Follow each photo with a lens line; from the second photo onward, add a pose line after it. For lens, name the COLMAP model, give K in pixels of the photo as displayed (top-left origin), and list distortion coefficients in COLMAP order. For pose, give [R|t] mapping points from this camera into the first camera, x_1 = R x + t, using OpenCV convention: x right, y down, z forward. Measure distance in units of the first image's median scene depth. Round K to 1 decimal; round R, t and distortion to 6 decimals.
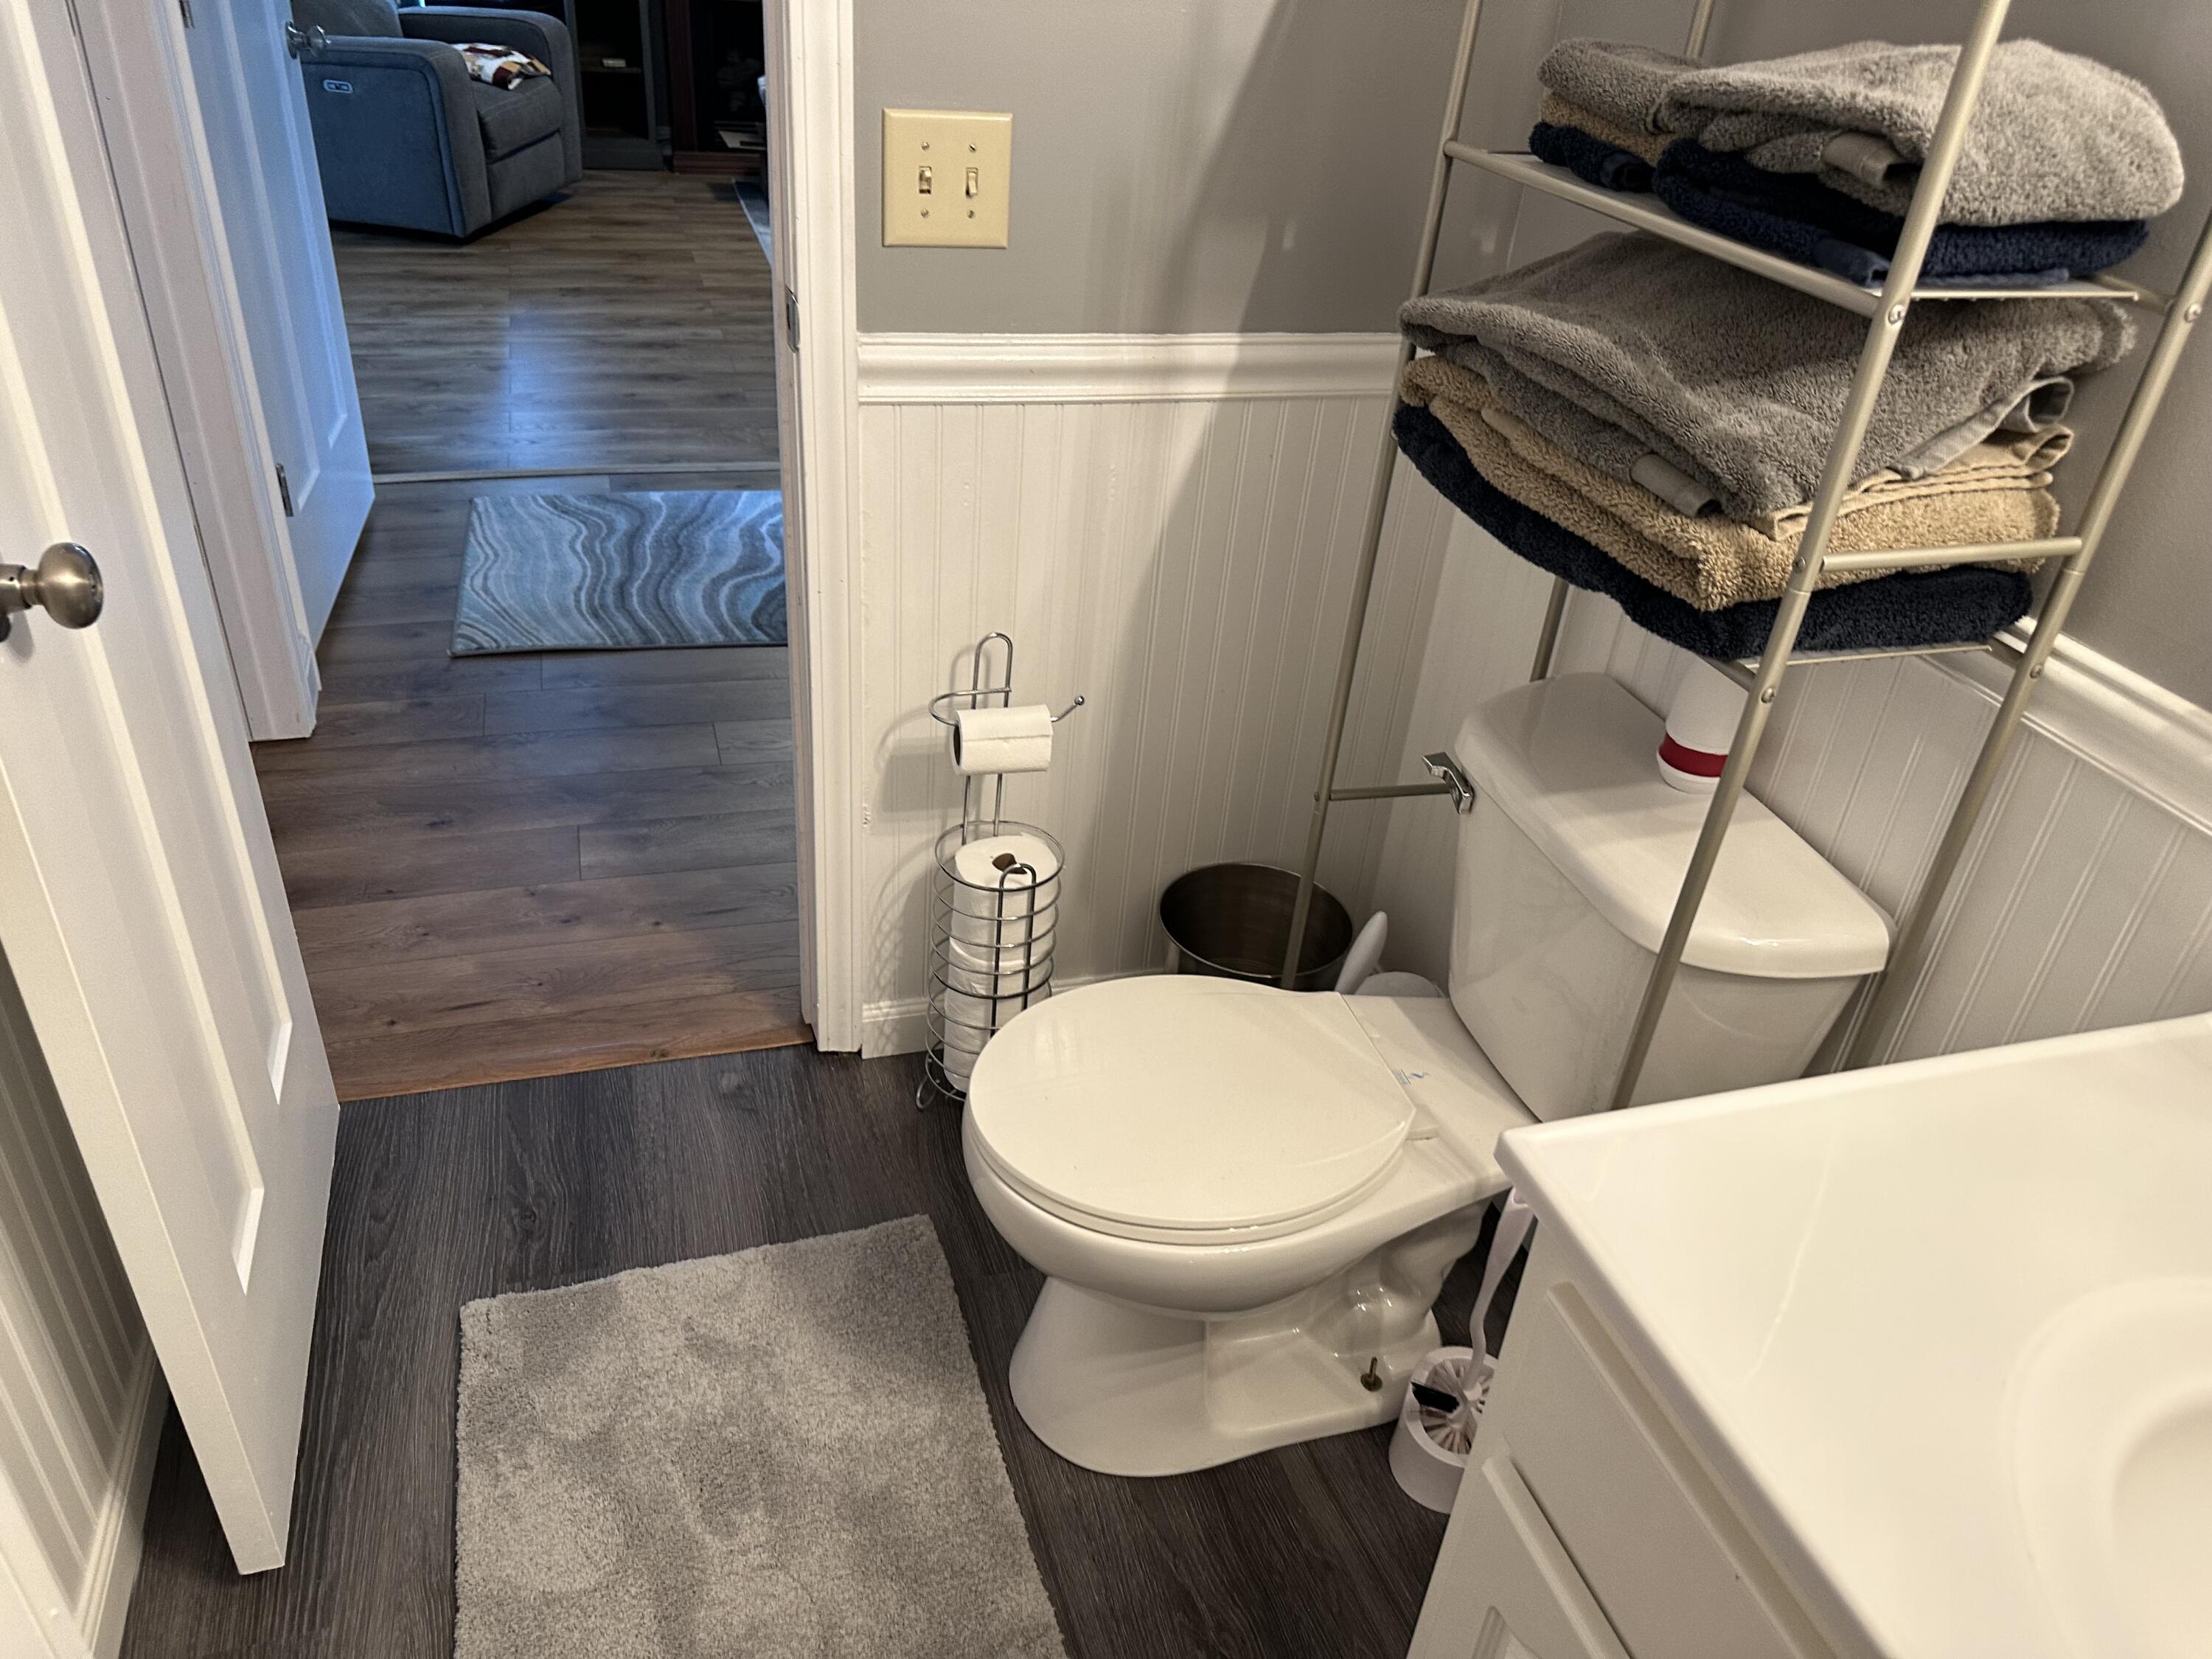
lens RADIAL K [[1562.5, 0, 1104.2], [0, 1562.5, 839.3], [0, 0, 1]] dist [0.201312, -0.367139]
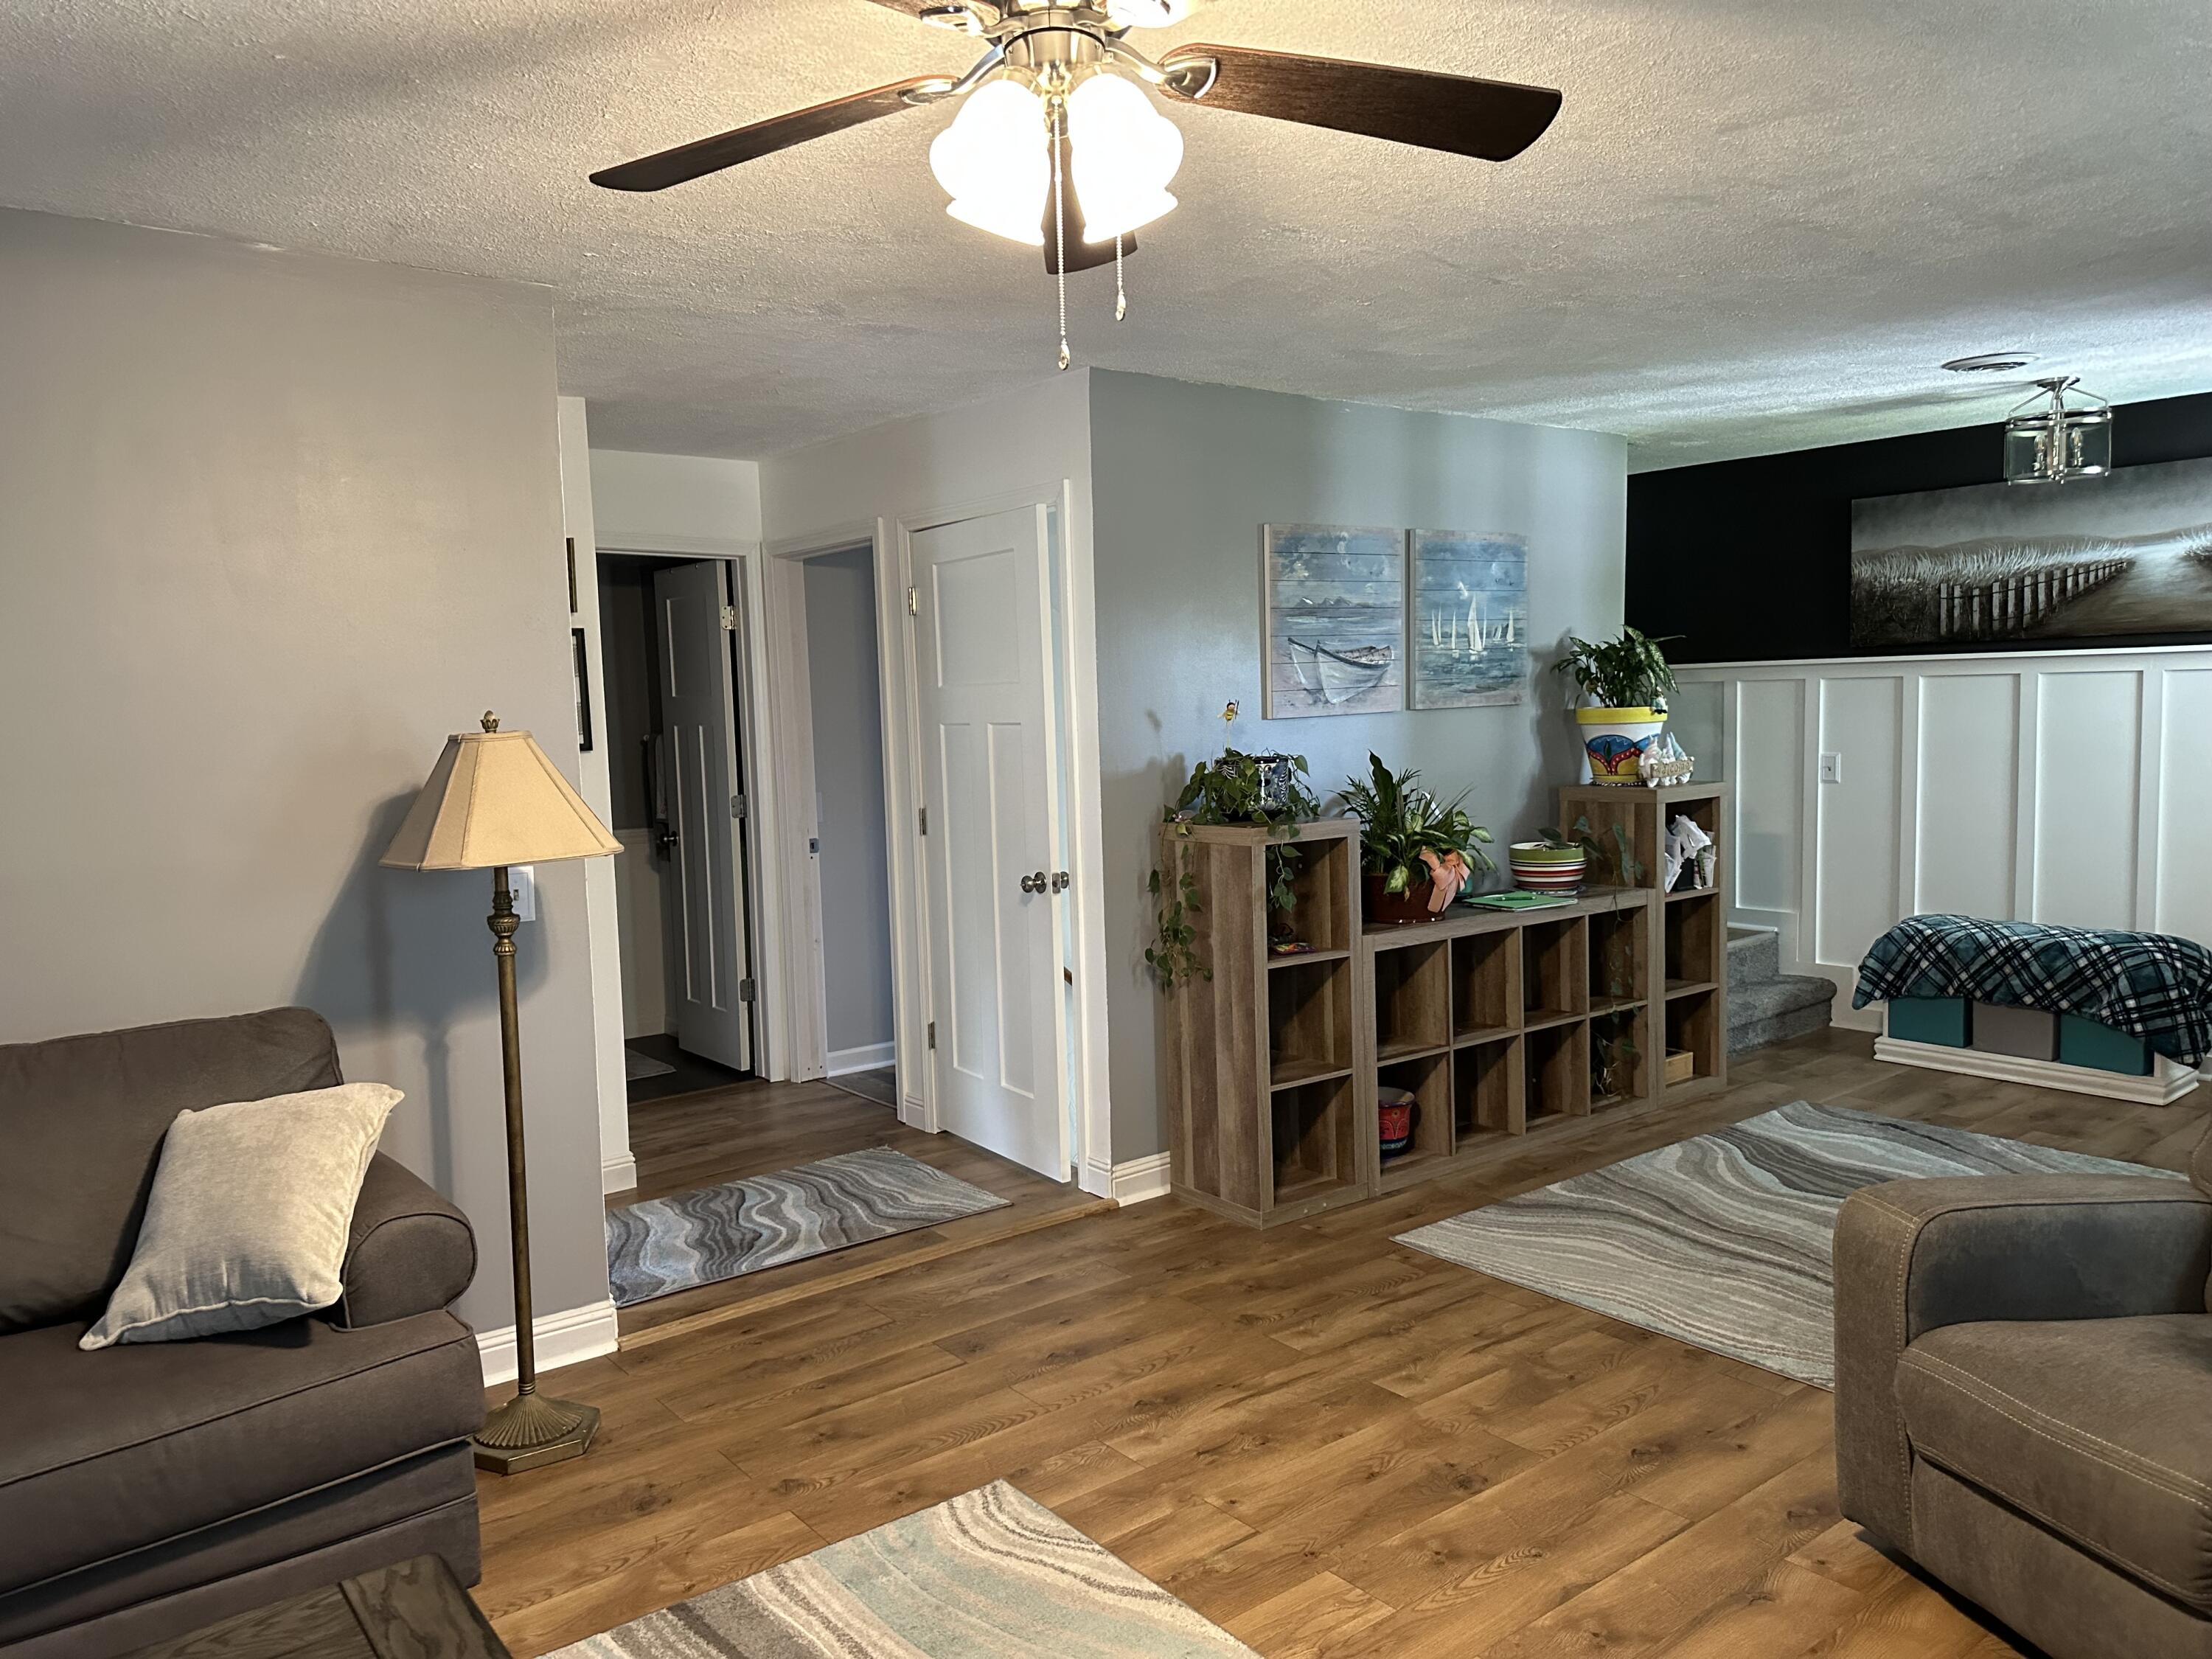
lens RADIAL K [[1566.1, 0, 1078.2], [0, 1566.1, 812.3], [0, 0, 1]] dist [0.078515, -0.110902]
pose [[-0.940966, -0.025297, -0.337553, -0.006481], [-0.215094, 0.814681, 0.538544, -0.955790], [0.261375, 0.579358, -0.772028, 1.486232]]
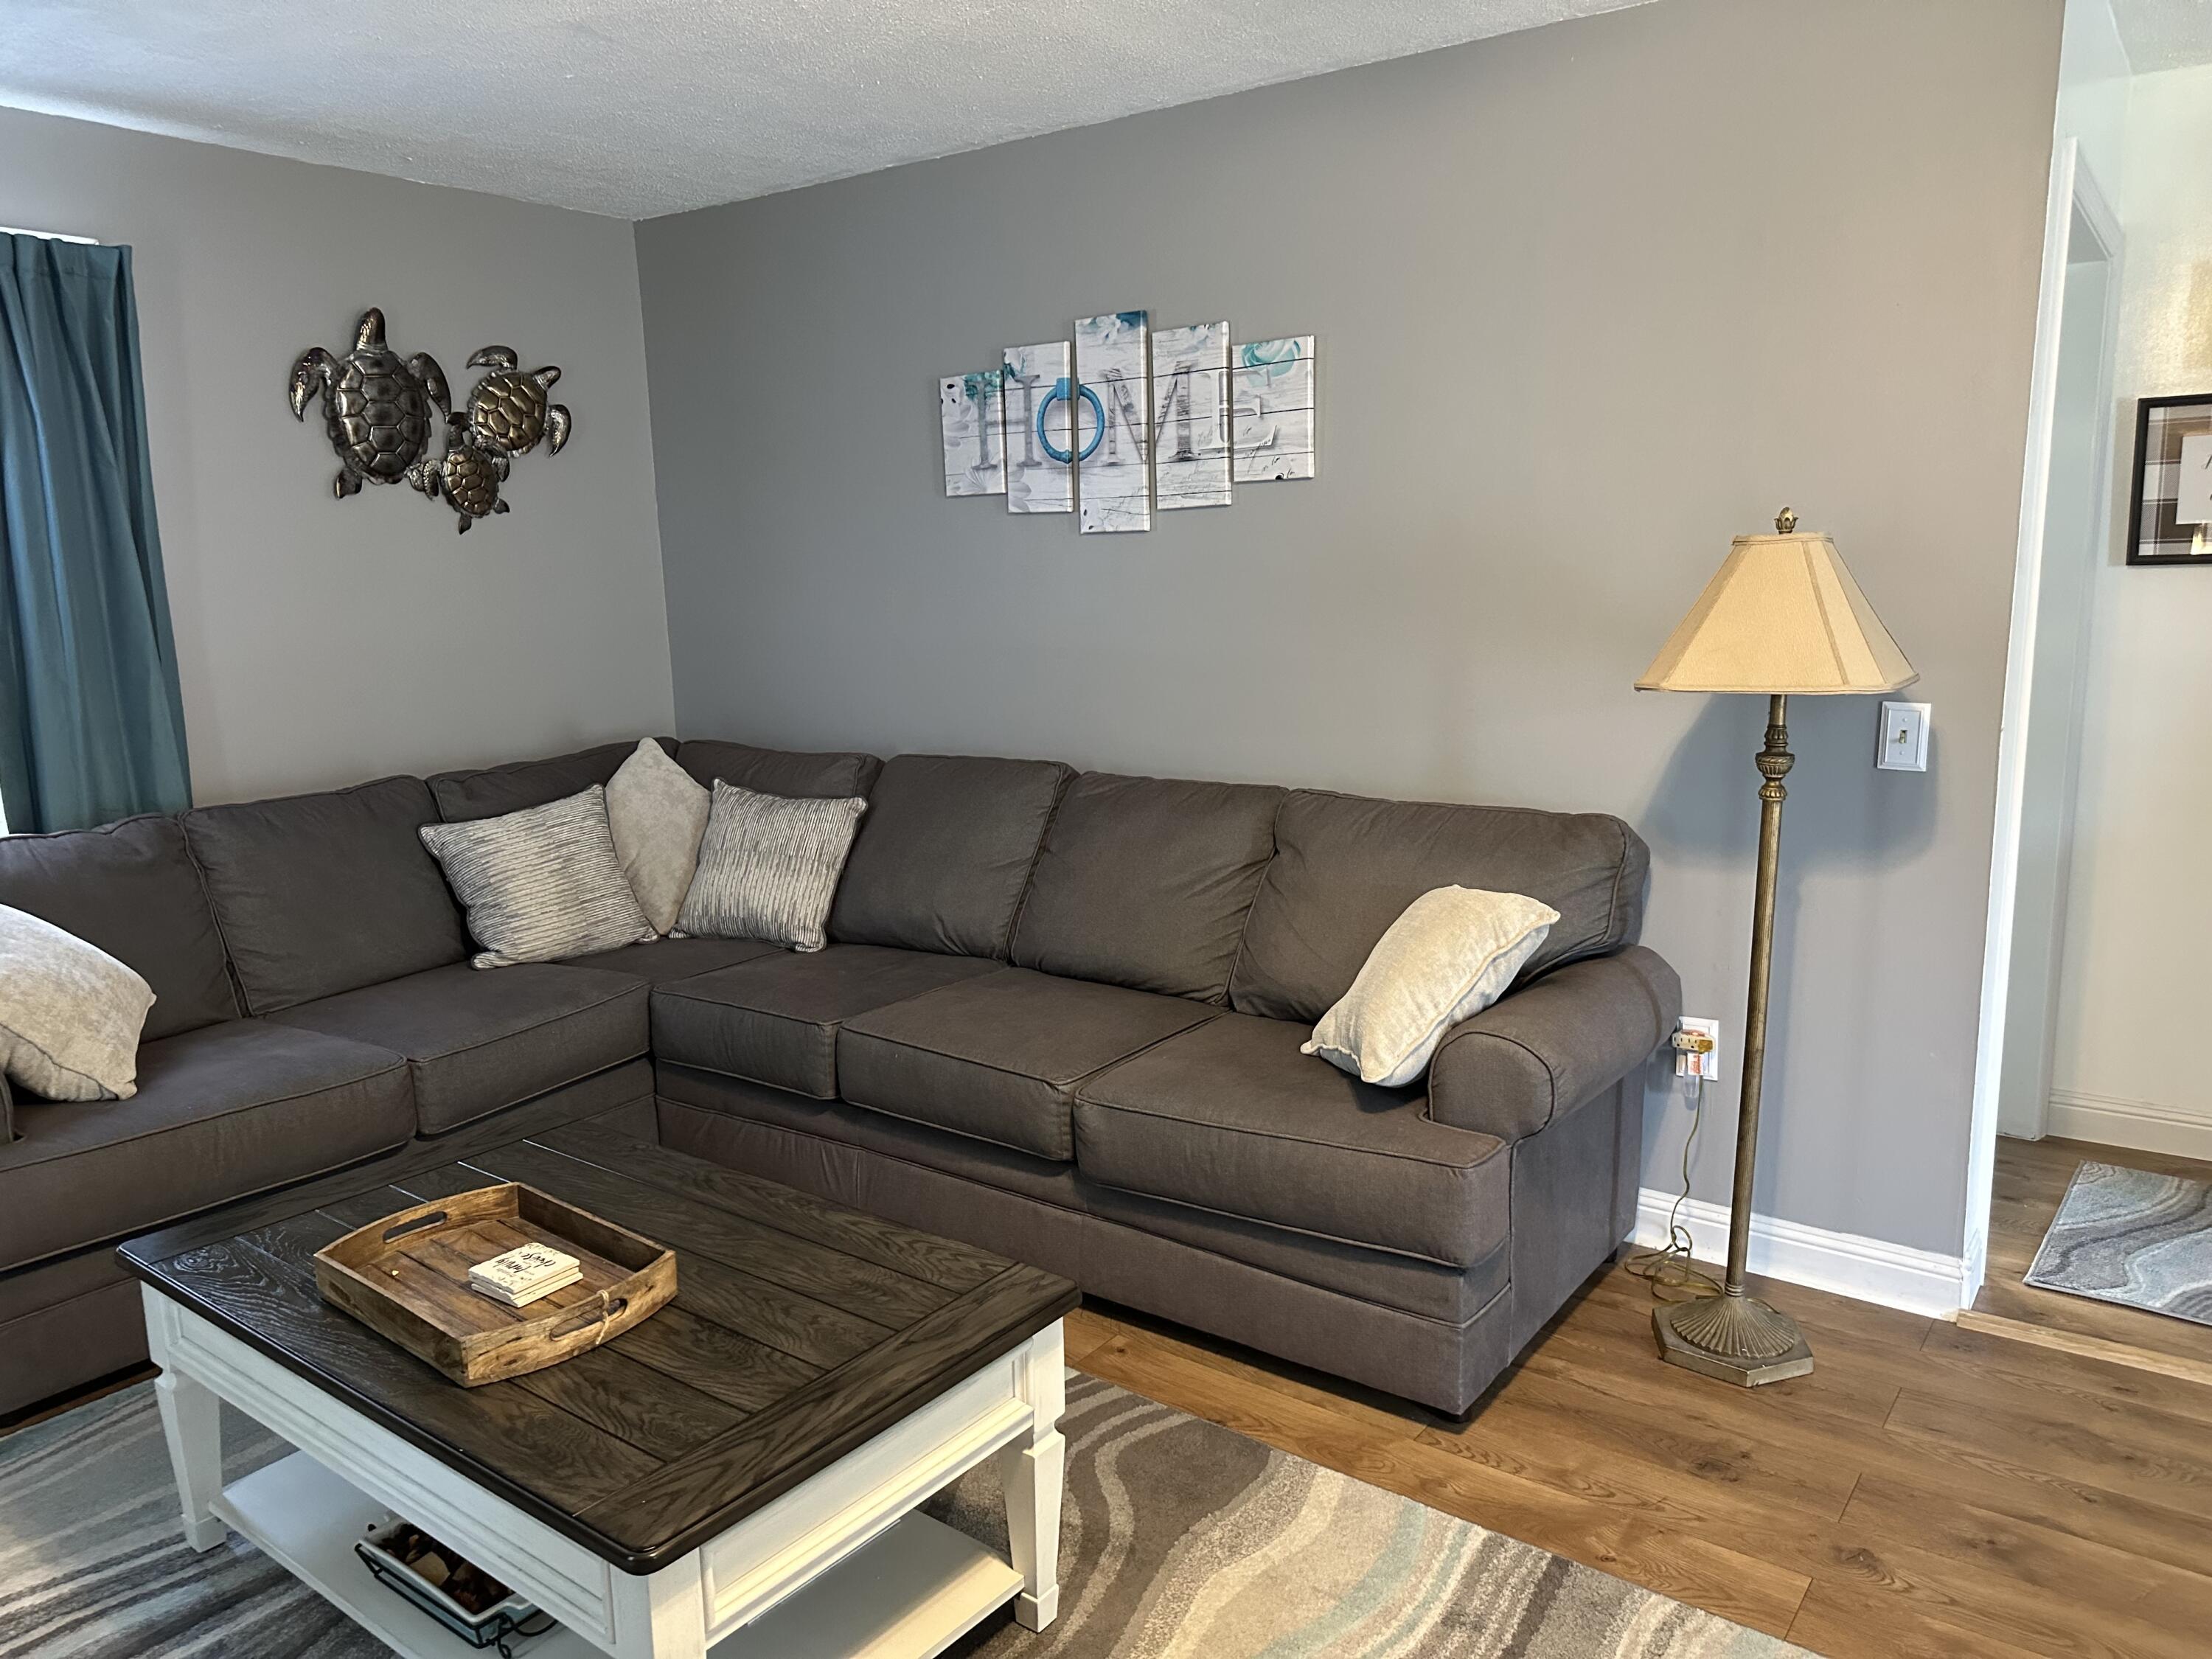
lens RADIAL K [[1579.6, 0, 1146.9], [0, 1579.6, 821.8], [0, 0, 1]] dist [-0.002369, -0.003387]
pose [[-0.587697, -0.198635, 0.784319, -0.342509], [0.405401, 0.766629, 0.497925, -0.853302], [-0.700187, 0.610593, -0.370018, 1.299290]]
